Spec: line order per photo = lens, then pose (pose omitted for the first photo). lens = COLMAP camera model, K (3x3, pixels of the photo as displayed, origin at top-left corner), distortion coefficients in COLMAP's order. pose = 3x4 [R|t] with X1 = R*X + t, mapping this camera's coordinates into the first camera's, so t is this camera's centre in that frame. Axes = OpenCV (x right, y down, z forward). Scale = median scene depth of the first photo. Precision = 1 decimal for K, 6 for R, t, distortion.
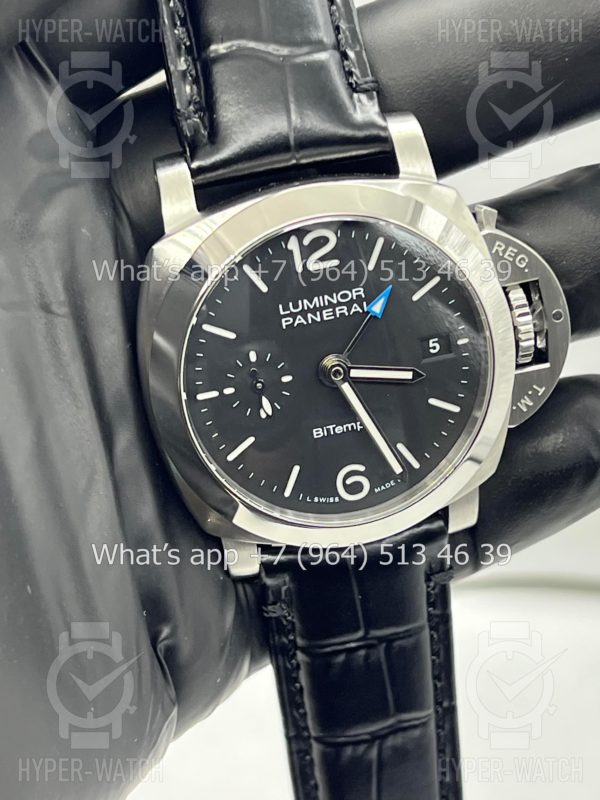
lens RADIAL K [[1910.1, 0, 305.3], [0, 1910.1, 397.0], [0, 0, 1]] dist [0.238499, 0.000000]
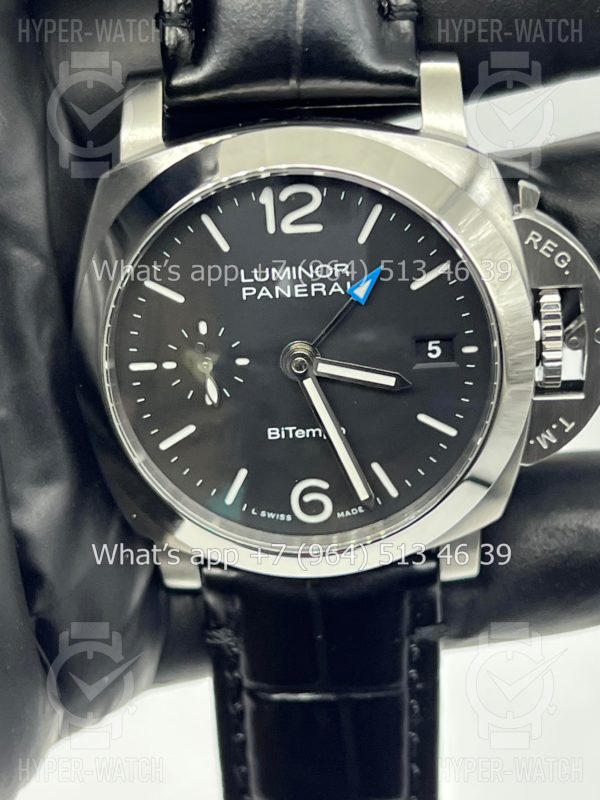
lens RADIAL K [[1910.1, 0, 298.6], [0, 1910.1, 401.6], [0, 0, 1]] dist [0.238499, 0.000000]
pose [[0.966769, 0.161299, -0.198345, 0.175060], [-0.153903, 0.986703, 0.052261, -0.038477], [0.204137, -0.019998, 0.978738, 0.210615]]
